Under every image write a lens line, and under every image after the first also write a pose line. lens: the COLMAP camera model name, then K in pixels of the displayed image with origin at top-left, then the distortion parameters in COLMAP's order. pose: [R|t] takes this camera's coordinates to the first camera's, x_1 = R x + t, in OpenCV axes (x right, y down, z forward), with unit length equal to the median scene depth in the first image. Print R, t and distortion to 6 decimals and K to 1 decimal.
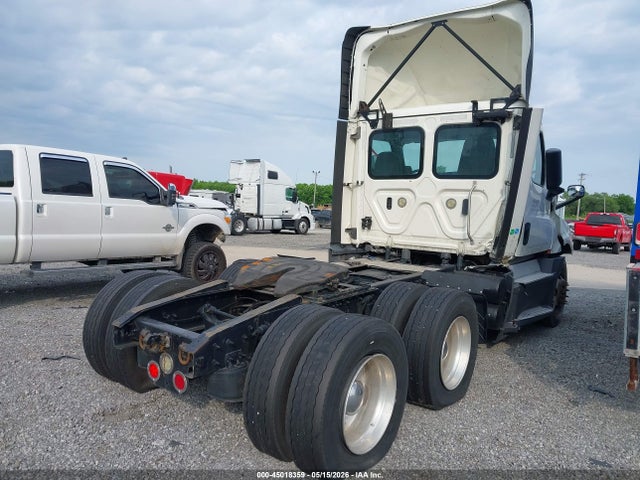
lens RADIAL K [[505.2, 0, 313.1], [0, 505.2, 241.0], [0, 0, 1]] dist [0.120963, -0.247740]
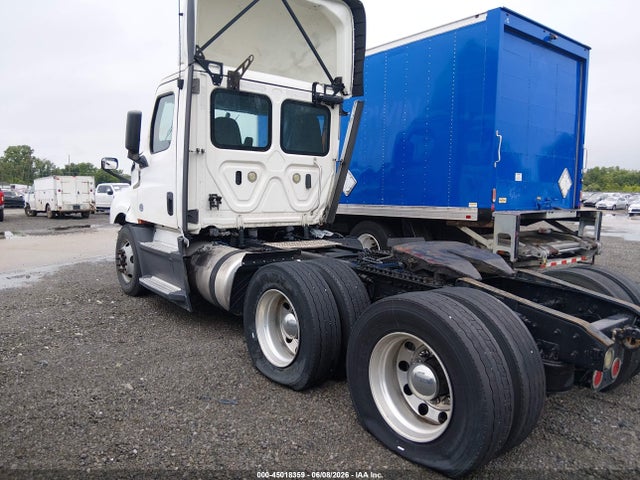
lens RADIAL K [[483.4, 0, 320.0], [0, 483.4, 240.0], [0, 0, 1]] dist [0.126900, -0.206228]
pose [[0.225319, -0.132343, 0.965255, -0.646548], [0.071772, 0.990294, 0.119023, -0.058248], [-0.971638, 0.042460, 0.232631, 0.678255]]
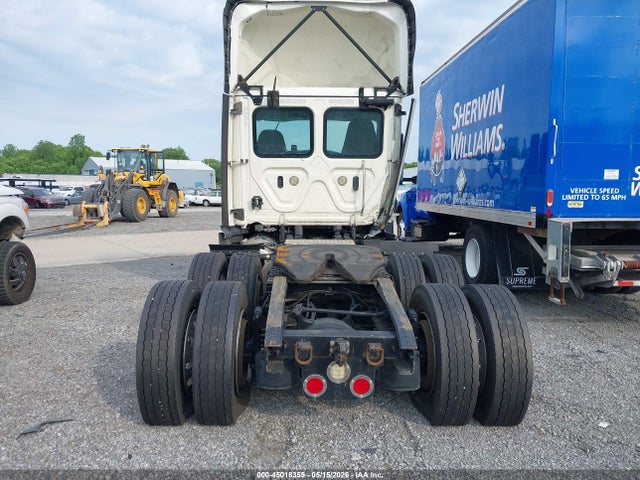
lens RADIAL K [[482.7, 0, 327.1], [0, 482.7, 255.7], [0, 0, 1]] dist [0.123157, -0.337567]
pose [[0.768285, -0.129294, 0.626914, -0.409479], [0.075898, 0.990879, 0.111345, -0.029219], [-0.635593, -0.037963, 0.771091, 0.185817]]
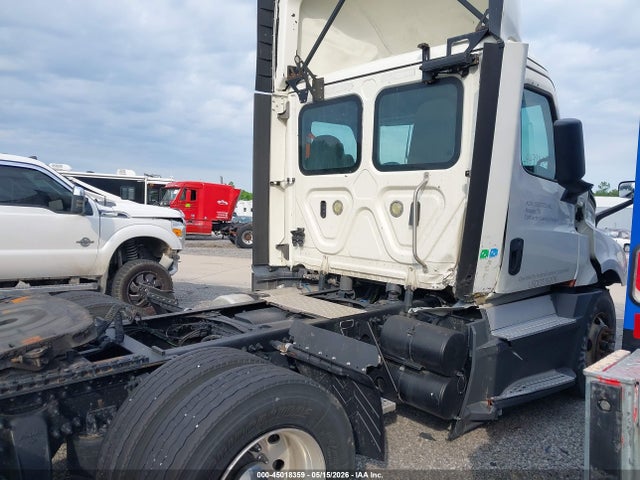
lens RADIAL K [[505.2, 0, 313.1], [0, 505.2, 241.0], [0, 0, 1]] dist [0.120963, -0.247740]
pose [[0.984618, 0.003725, -0.174681, 0.259619], [-0.007450, 0.999758, -0.020675, -0.016598], [0.174562, 0.021658, 0.984408, 0.321385]]
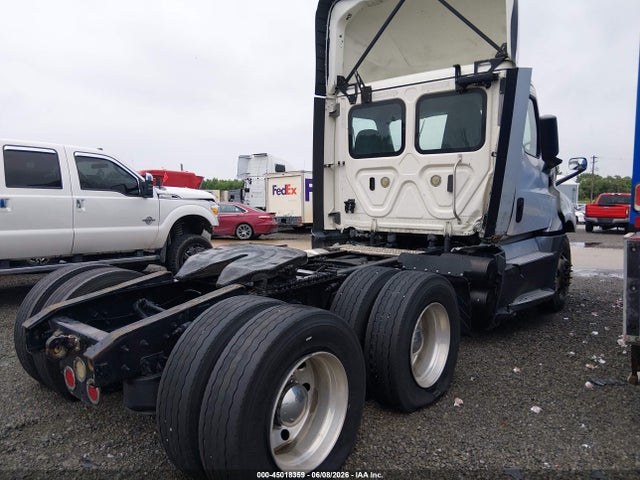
lens RADIAL K [[483.4, 0, 320.0], [0, 483.4, 240.0], [0, 0, 1]] dist [0.126900, -0.206228]
pose [[0.998904, -0.035329, -0.030702, 0.079110], [0.035669, 0.999307, 0.010597, 0.015848], [0.030306, -0.011680, 0.999472, 0.105445]]
